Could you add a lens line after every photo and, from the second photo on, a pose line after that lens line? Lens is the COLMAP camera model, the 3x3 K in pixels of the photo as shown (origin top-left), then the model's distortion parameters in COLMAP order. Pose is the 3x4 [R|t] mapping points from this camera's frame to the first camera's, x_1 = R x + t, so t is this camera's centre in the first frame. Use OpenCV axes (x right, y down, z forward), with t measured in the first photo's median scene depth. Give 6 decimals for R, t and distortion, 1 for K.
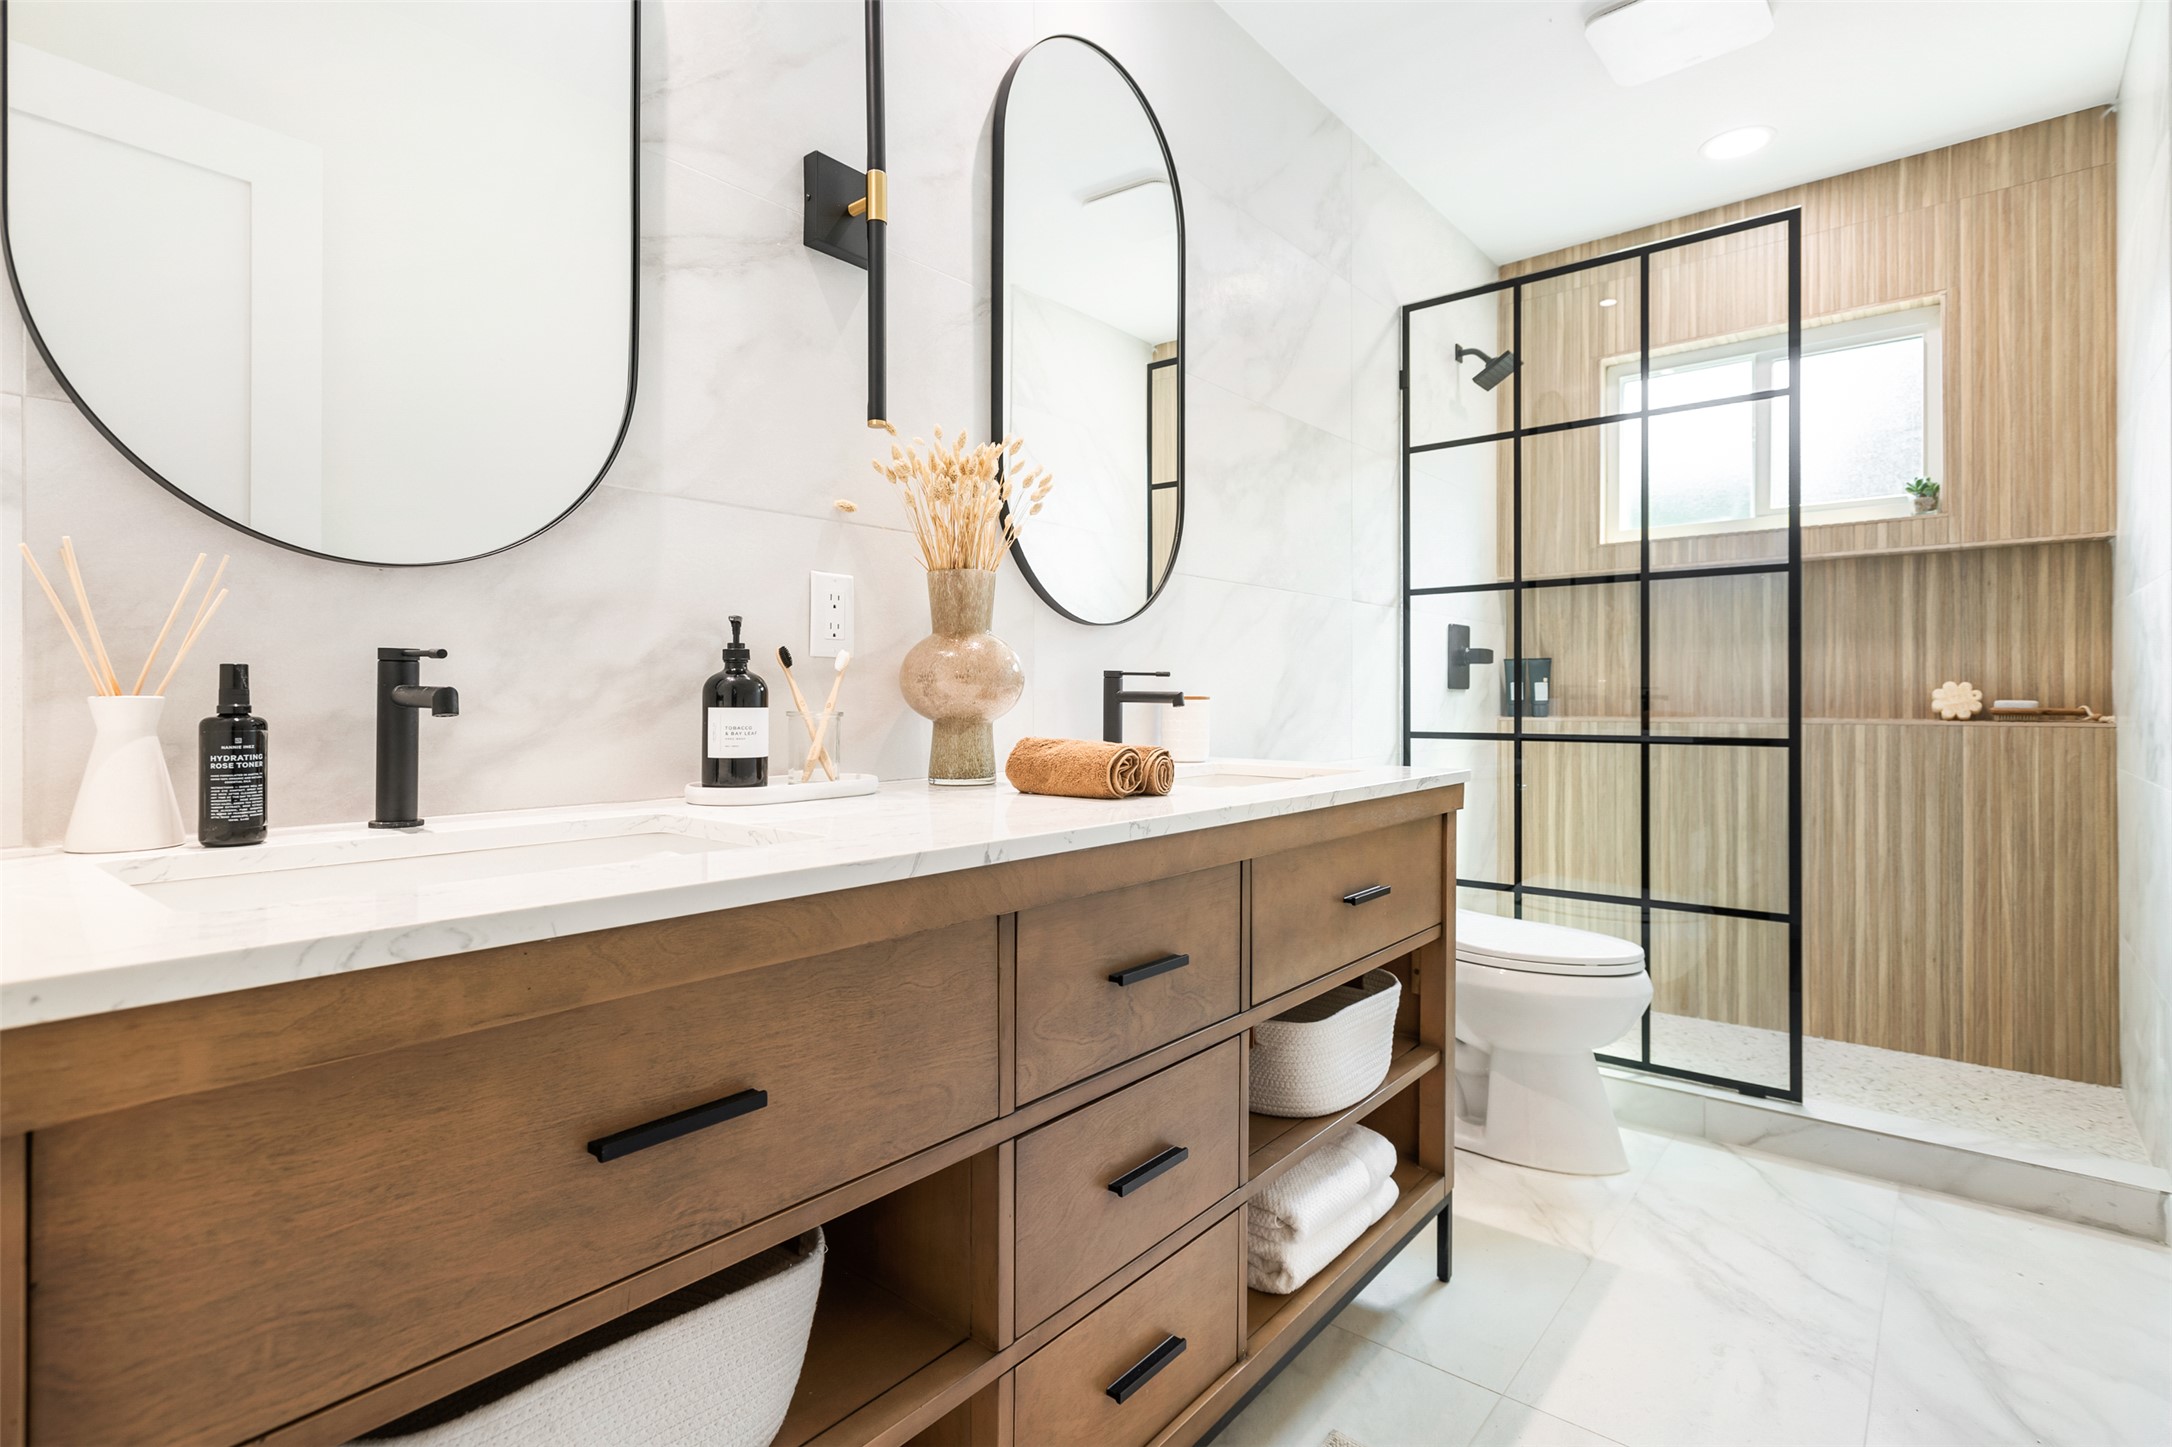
lens RADIAL K [[1089.8, 0, 1086.3], [0, 1089.8, 701.3], [0, 0, 1]] dist [0.007003, 0.001489]
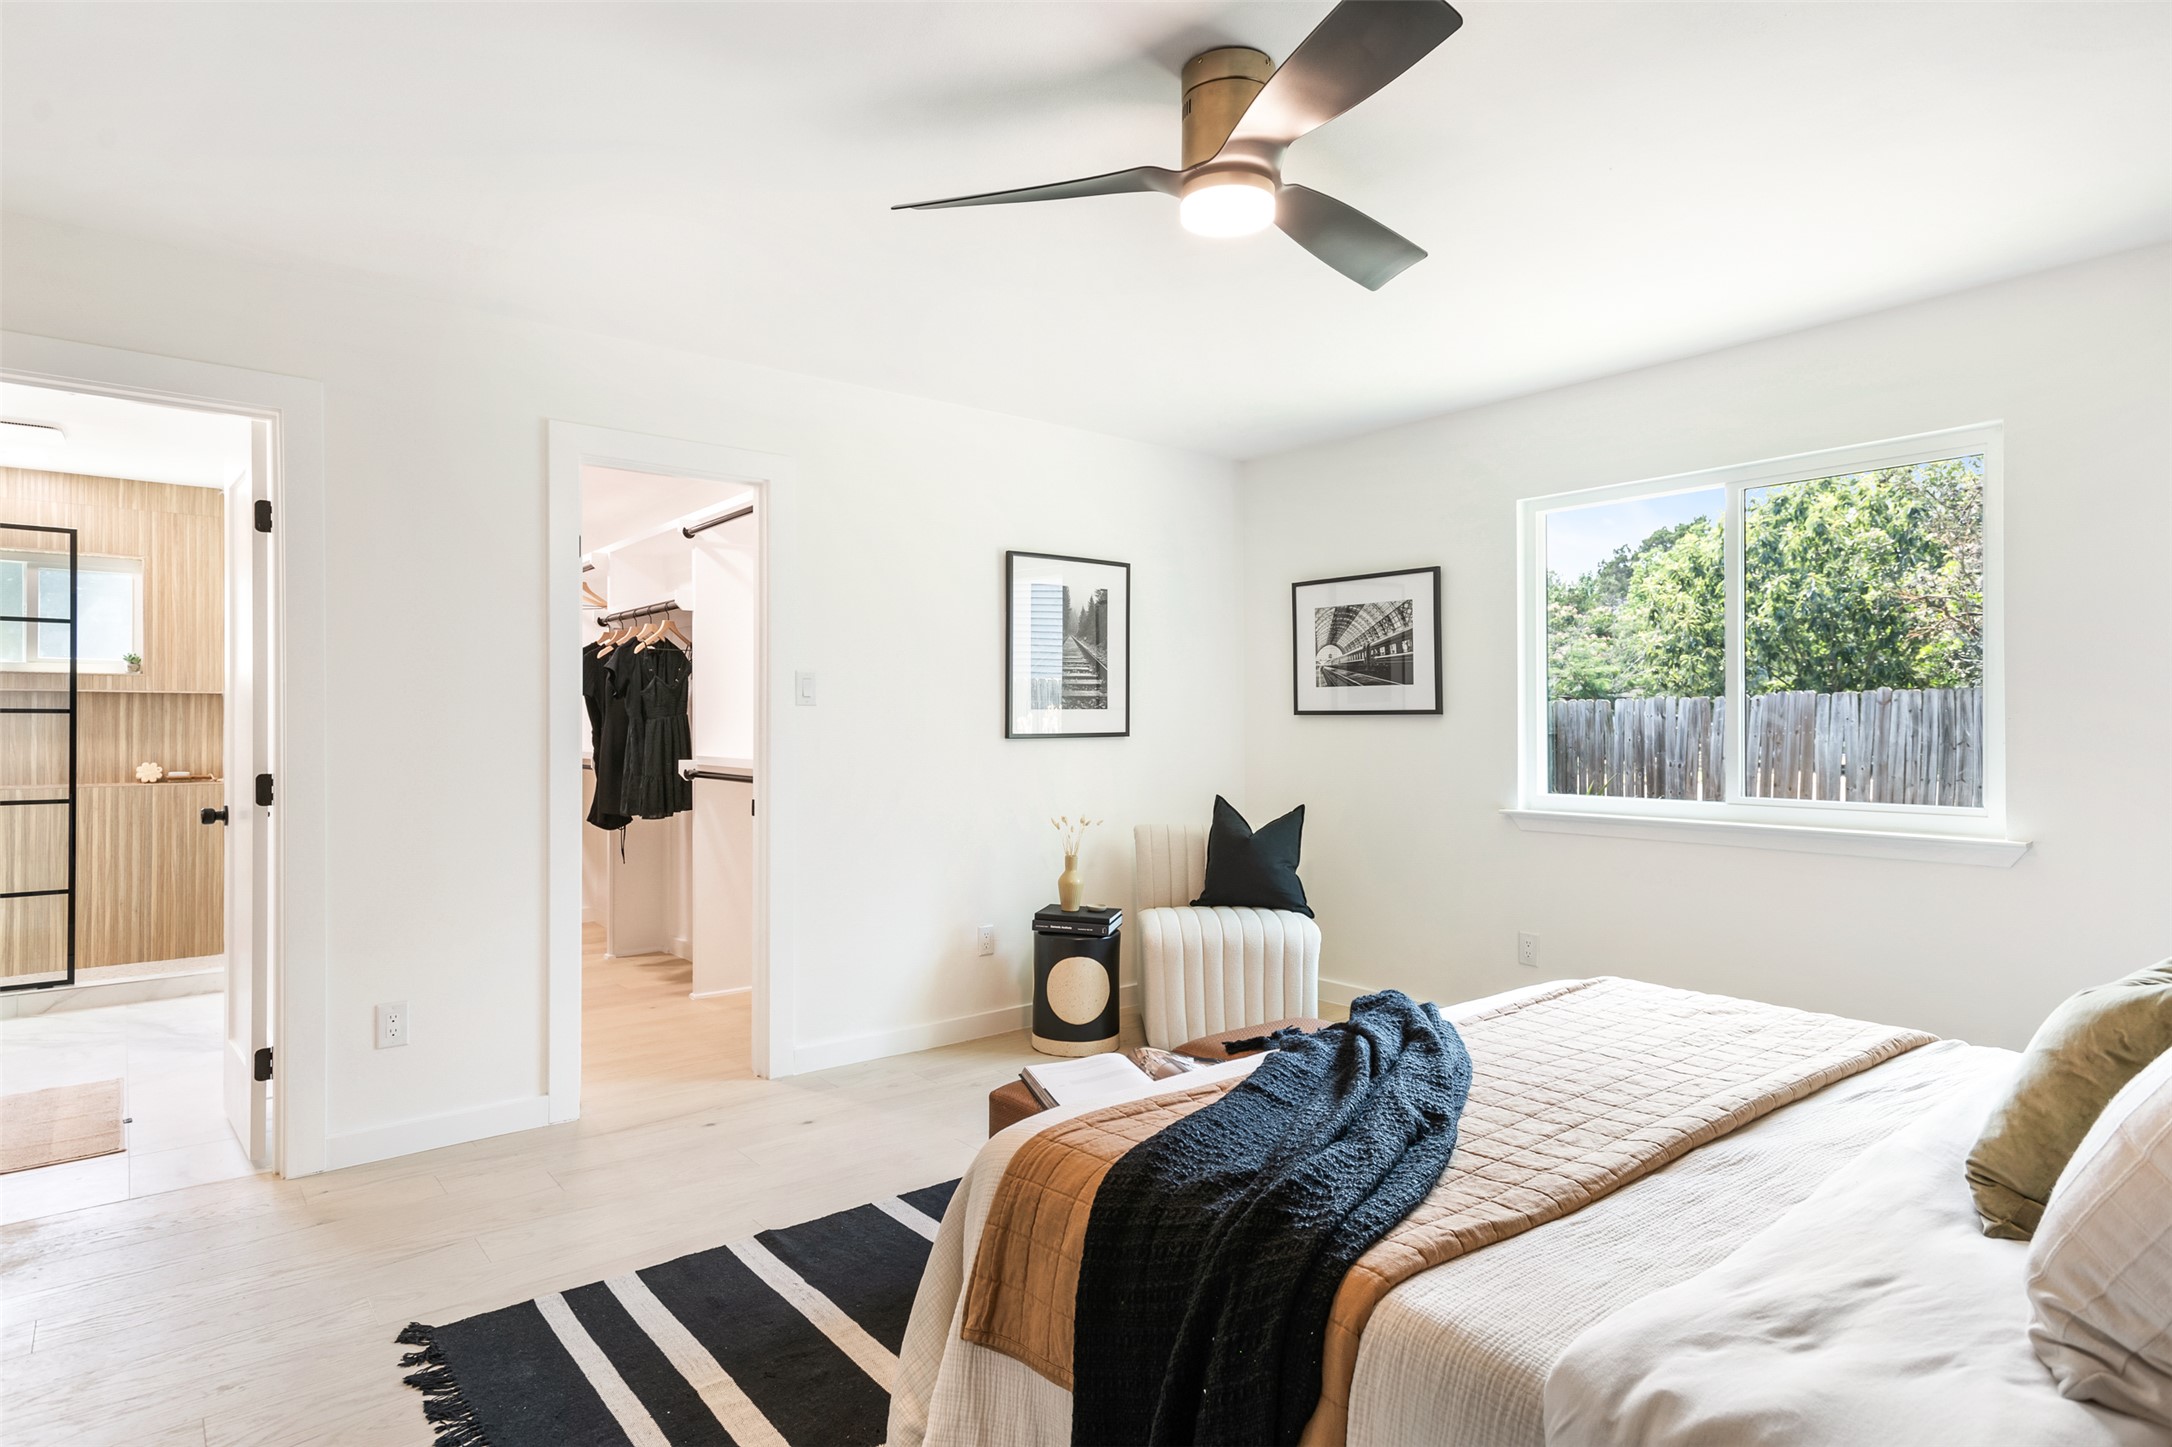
lens RADIAL K [[1204.7, 0, 1091.9], [0, 1204.7, 709.9], [0, 0, 1]] dist [0.005125, 0.001480]
pose [[0.217584, 0.011292, 0.975976, -0.901429], [0.001930, 0.999926, -0.011999, -0.081552], [-0.976040, 0.004494, 0.217546, -1.057099]]
